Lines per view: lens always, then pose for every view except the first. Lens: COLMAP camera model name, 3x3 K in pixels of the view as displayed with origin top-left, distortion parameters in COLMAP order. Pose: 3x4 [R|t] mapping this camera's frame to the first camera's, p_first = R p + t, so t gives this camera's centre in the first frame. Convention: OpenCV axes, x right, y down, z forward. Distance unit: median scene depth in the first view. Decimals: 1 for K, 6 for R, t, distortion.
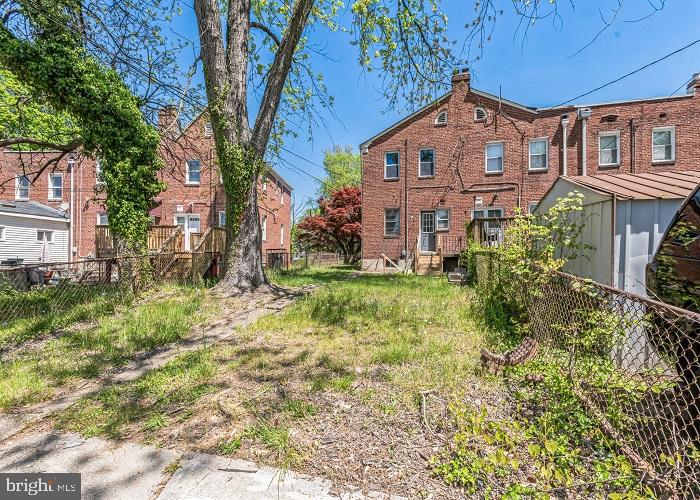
lens RADIAL K [[345.9, 0, 352.3], [0, 345.9, 222.0], [0, 0, 1]] dist [0.000879, -0.000454]
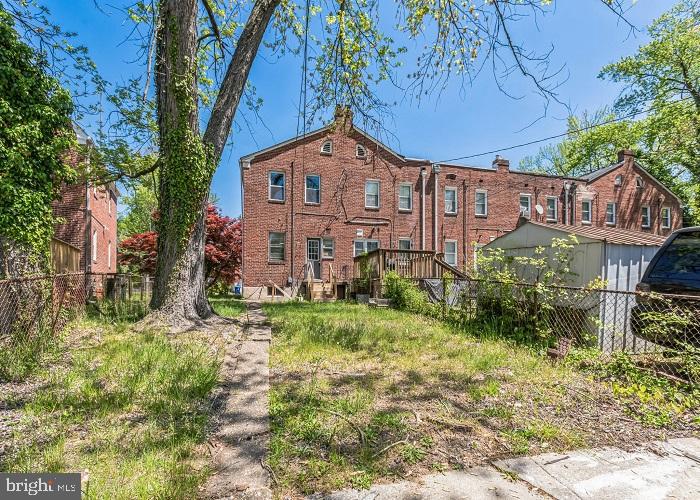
lens RADIAL K [[367.0, 0, 350.0], [0, 367.0, 250.0], [0, 0, 1]] dist [0.002812, 0.000085]
pose [[0.840127, 0.059398, 0.539127, -0.270231], [-0.058743, 0.998103, -0.018425, 0.015686], [-0.539199, -0.016191, 0.842023, 0.061458]]
